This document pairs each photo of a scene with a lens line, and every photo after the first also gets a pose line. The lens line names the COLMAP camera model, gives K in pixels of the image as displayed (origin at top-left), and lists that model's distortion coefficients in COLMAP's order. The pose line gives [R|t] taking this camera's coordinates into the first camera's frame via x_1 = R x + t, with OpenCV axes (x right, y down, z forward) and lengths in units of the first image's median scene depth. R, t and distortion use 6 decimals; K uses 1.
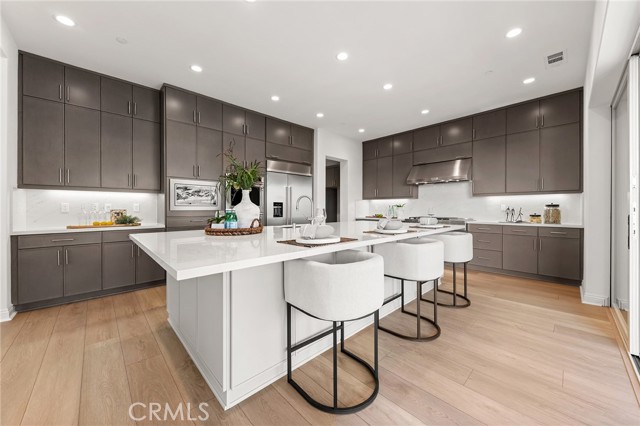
lens RADIAL K [[234.5, 0, 317.2], [0, 234.5, 210.9], [0, 0, 1]] dist [0.000122, -0.000266]
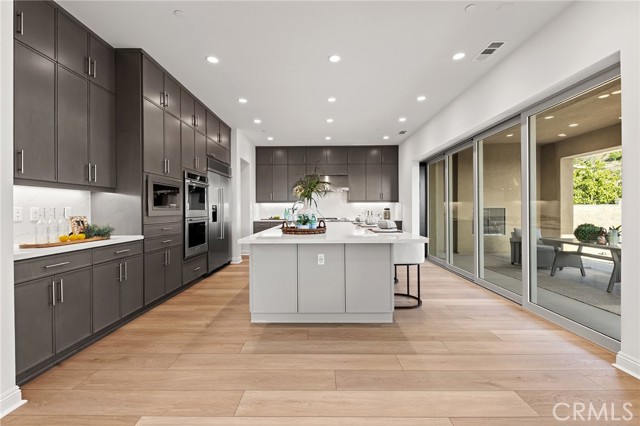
lens RADIAL K [[270.0, 0, 320.0], [0, 270.0, 213.0], [0, 0, 1]] dist [0.000261, 0.000126]
pose [[0.687682, -0.011262, 0.725925, -0.836001], [0.012066, 0.999919, 0.004082, -0.008714], [-0.725912, 0.005952, 0.687762, -0.018436]]
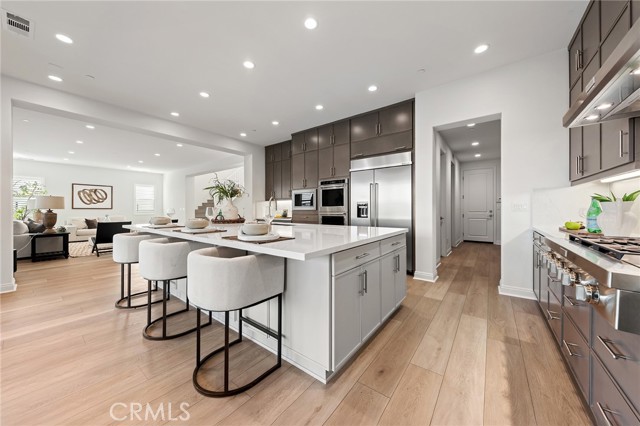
lens RADIAL K [[223.2, 0, 322.9], [0, 223.2, 210.2], [0, 0, 1]] dist [0.000800, 0.000017]
pose [[0.170093, 0.001678, -0.985427, 0.905321], [-0.007654, 0.999971, 0.000381, -0.003042], [0.985398, 0.007477, 0.170101, 0.903865]]
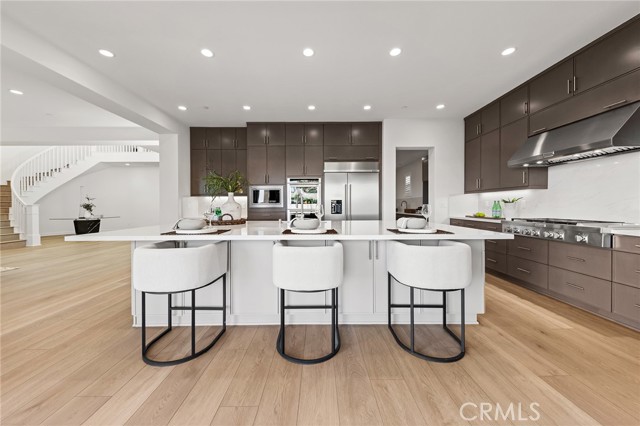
lens RADIAL K [[224.1, 0, 321.4], [0, 224.1, 204.7], [0, 0, 1]] dist [0.001622, 0.000062]
pose [[0.737112, -0.009445, -0.675705, 0.614897], [-0.004025, 0.999823, -0.018366, 0.005412], [0.675759, 0.016257, 0.736943, 0.264302]]
